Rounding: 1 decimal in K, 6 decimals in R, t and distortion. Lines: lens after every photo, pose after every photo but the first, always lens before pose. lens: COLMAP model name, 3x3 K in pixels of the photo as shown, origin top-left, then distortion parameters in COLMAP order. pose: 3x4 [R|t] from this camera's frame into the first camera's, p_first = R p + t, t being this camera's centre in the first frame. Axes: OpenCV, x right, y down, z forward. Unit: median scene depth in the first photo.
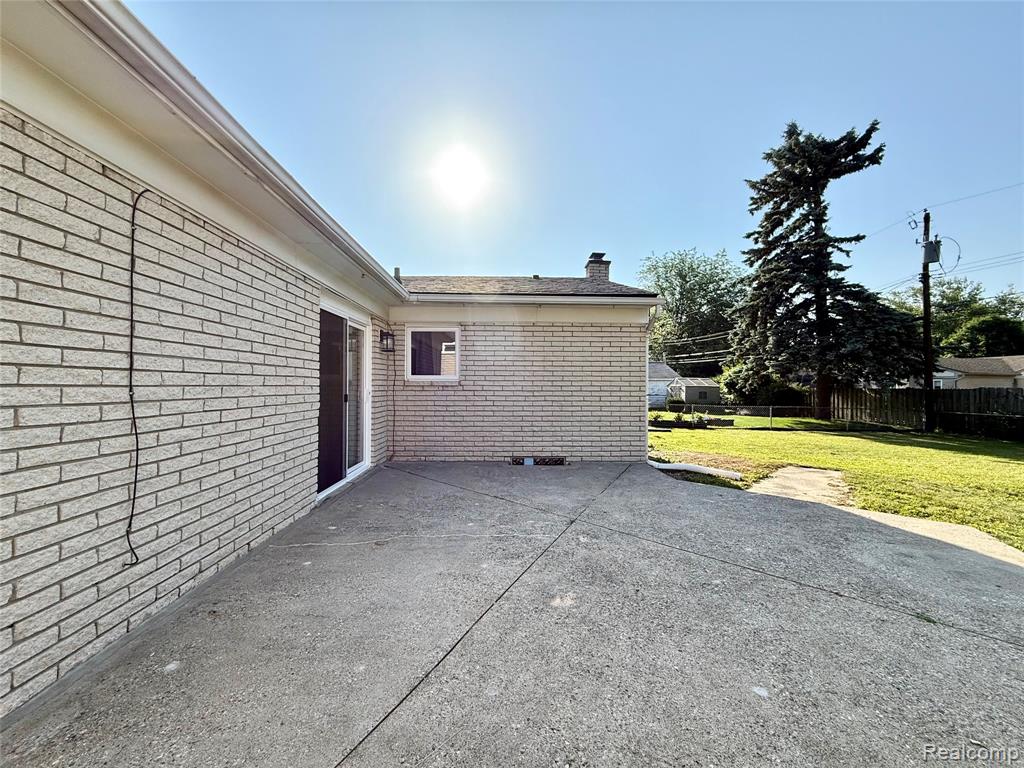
lens RADIAL K [[410.4, 0, 507.4], [0, 410.4, 384.0], [0, 0, 1]] dist [-0.000073, 0.000697]
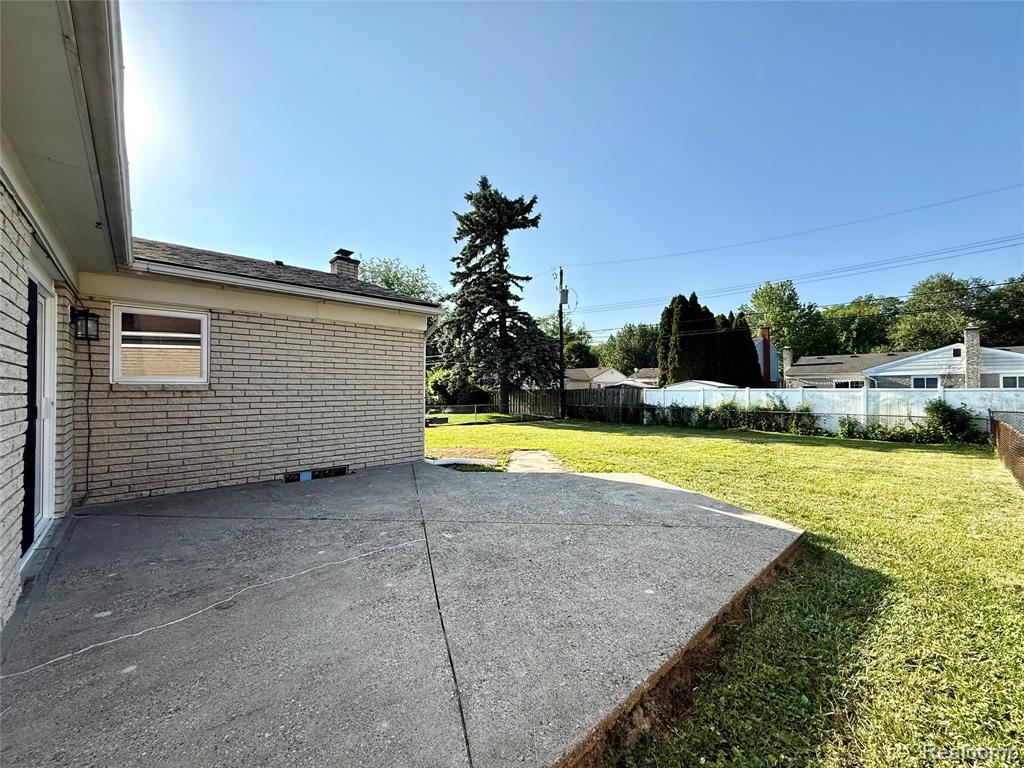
lens RADIAL K [[410.4, 0, 509.5], [0, 410.4, 385.3], [0, 0, 1]] dist [-0.000073, 0.000697]
pose [[0.752350, -0.000742, 0.658763, -0.198985], [0.002004, 0.999997, -0.001162, -0.003594], [-0.658760, 0.002194, 0.752350, 0.050615]]
